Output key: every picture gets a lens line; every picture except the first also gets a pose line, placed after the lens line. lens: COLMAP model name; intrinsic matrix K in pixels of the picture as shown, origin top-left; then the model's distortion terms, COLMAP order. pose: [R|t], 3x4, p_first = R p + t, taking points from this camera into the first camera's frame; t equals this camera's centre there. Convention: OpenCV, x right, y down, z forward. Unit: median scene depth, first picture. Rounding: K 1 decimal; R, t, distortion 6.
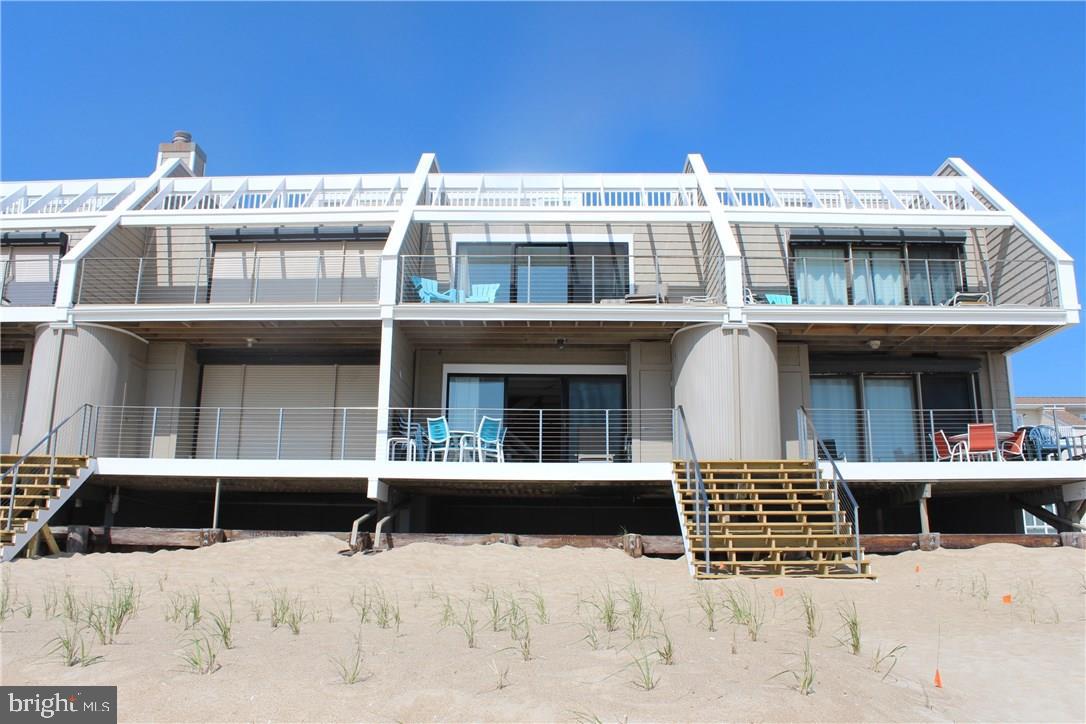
lens RADIAL K [[906.2, 0, 543.0], [0, 906.2, 362.0], [0, 0, 1]] dist [-0.176364, 0.167169]
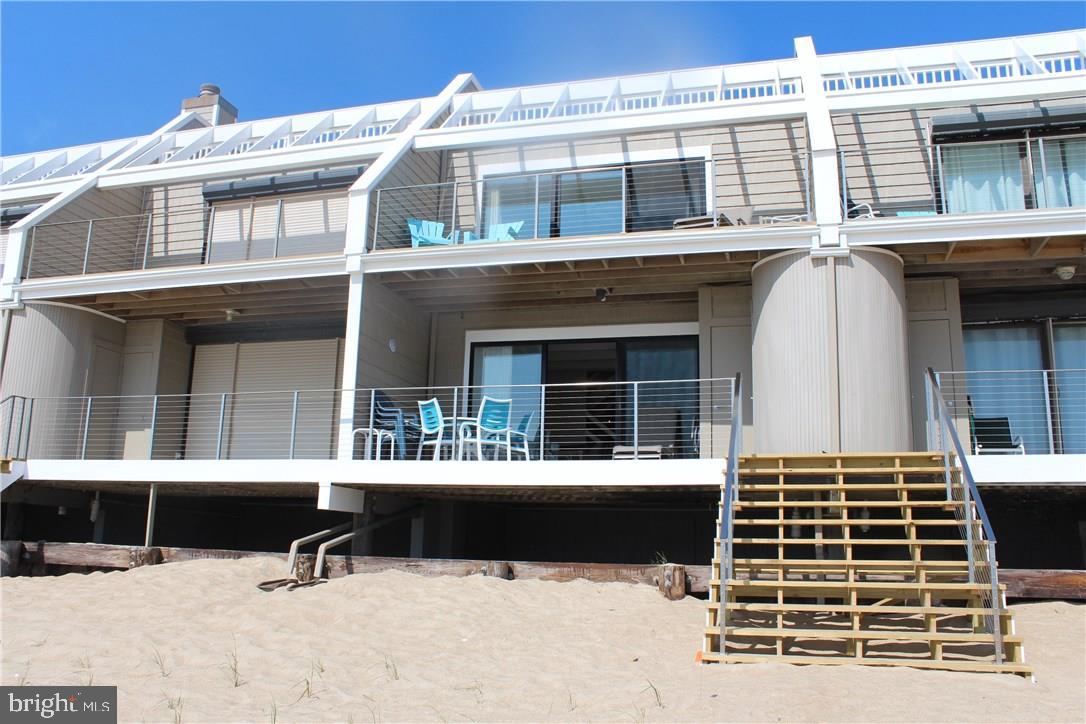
lens RADIAL K [[906.2, 0, 543.0], [0, 906.2, 362.0], [0, 0, 1]] dist [-0.176364, 0.167169]
pose [[0.970147, -0.035569, -0.239896, 0.148257], [0.040397, 0.999067, 0.015238, 0.020853], [0.239130, -0.024474, 0.970679, 0.276483]]
